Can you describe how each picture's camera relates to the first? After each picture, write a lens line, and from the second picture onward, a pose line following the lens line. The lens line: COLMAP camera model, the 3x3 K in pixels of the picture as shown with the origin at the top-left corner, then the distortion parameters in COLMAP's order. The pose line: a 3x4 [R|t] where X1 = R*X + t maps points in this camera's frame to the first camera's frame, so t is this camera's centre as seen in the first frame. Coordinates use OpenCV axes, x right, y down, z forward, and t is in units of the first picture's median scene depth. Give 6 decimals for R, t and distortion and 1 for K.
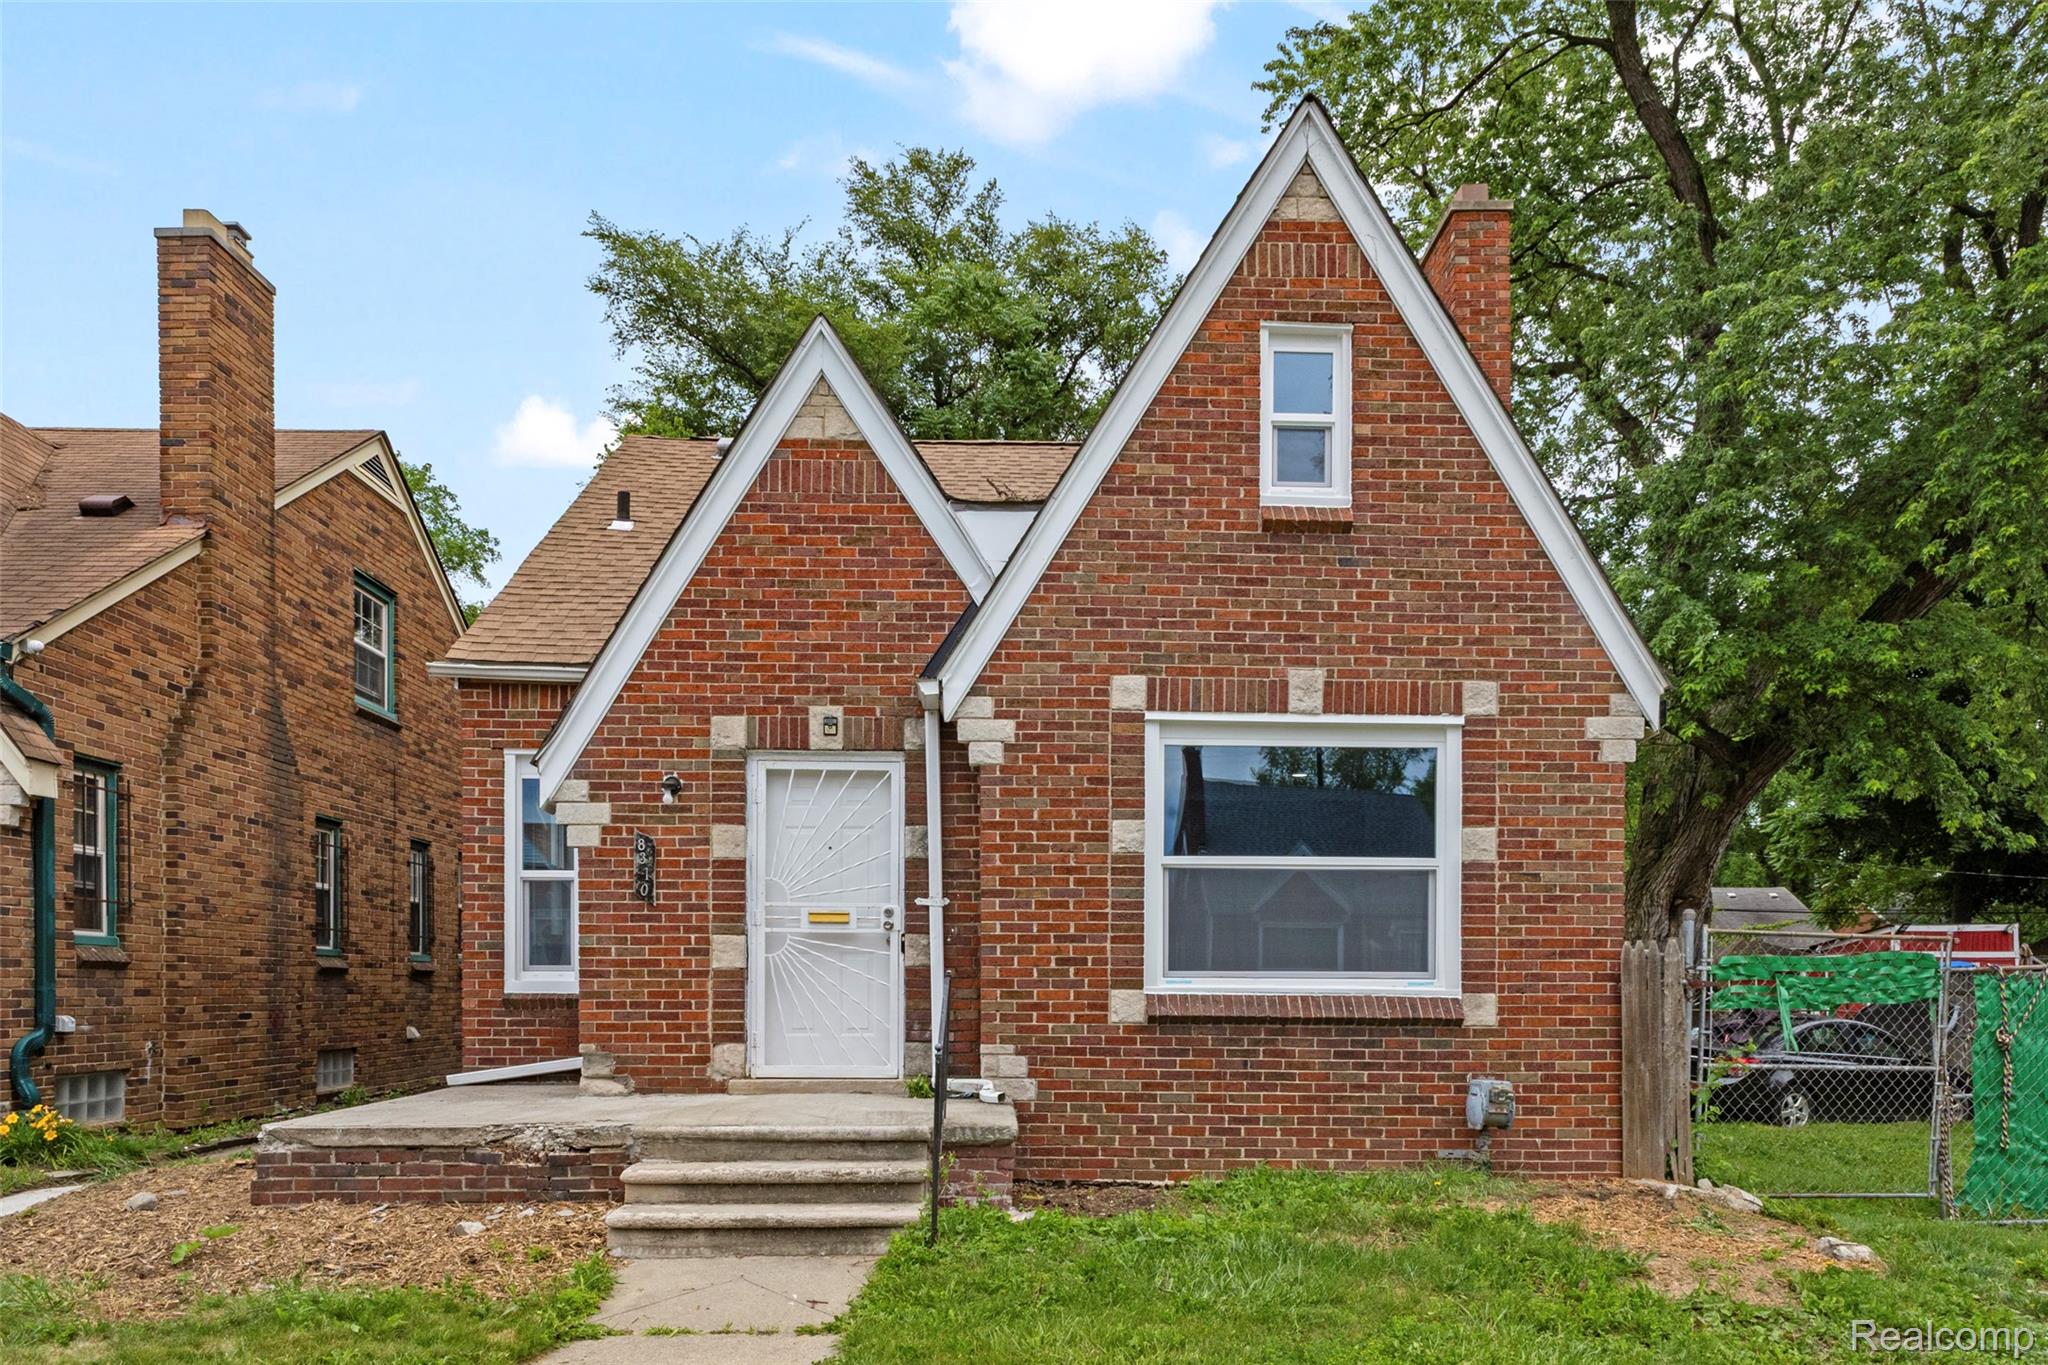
lens RADIAL K [[1369.2, 0, 1022.7], [0, 1369.2, 1008.4], [0, 0, 1]] dist [0.000174, 0.001173]
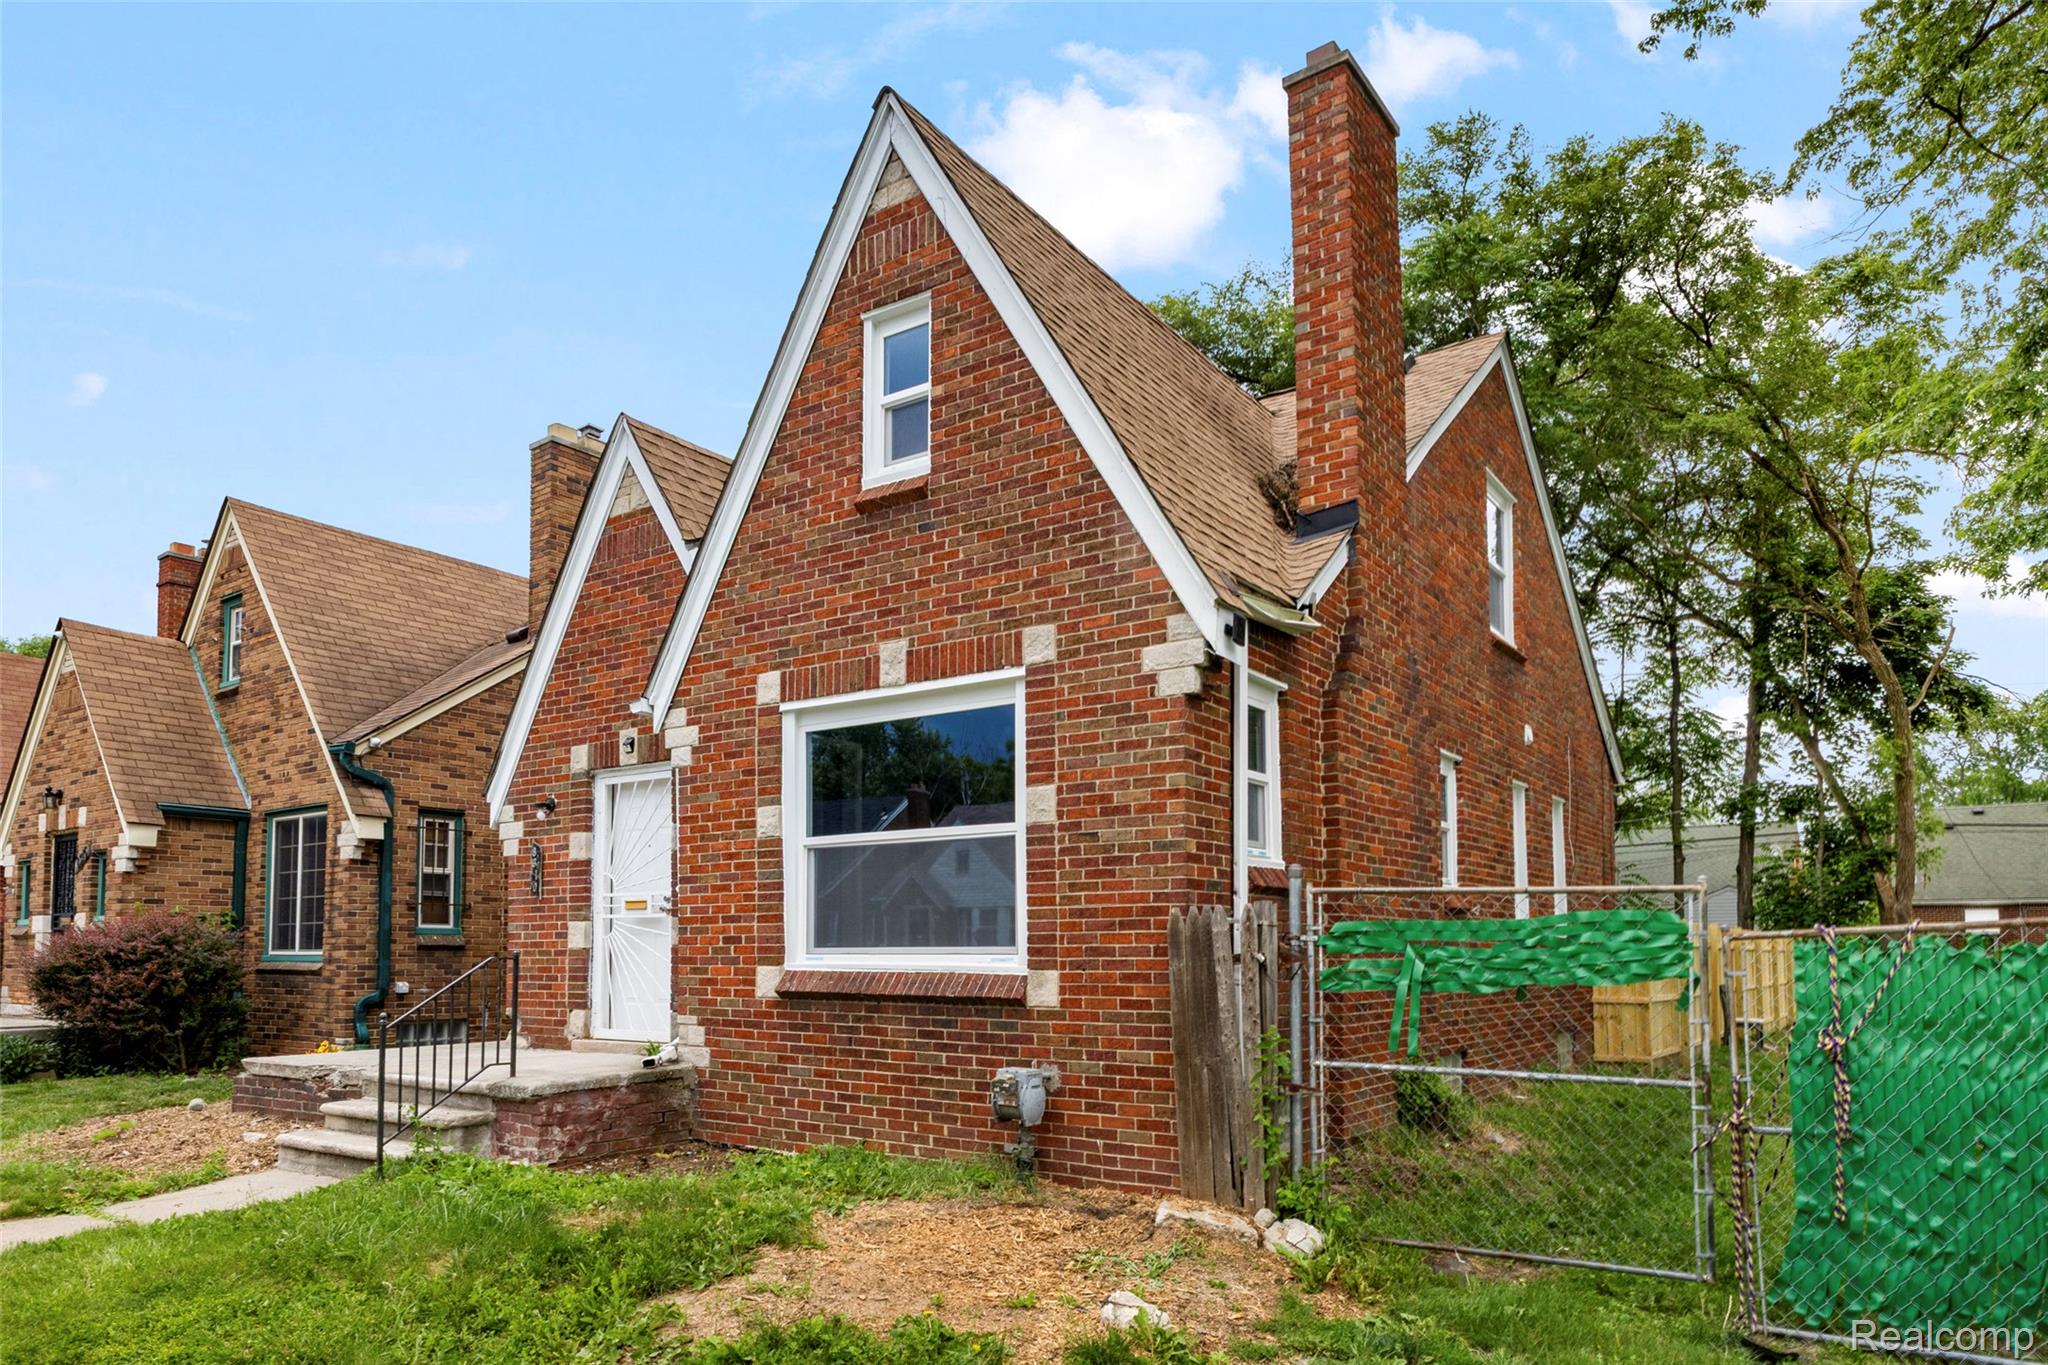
lens RADIAL K [[1300.4, 0, 1023.1], [0, 1300.4, 886.9], [0, 0, 1]] dist [0.002700, 0.000637]
pose [[0.800345, -0.036303, -0.598440, 0.833892], [-0.002651, 0.997941, -0.064084, -0.010861], [0.599534, 0.052876, 0.798600, 0.312993]]
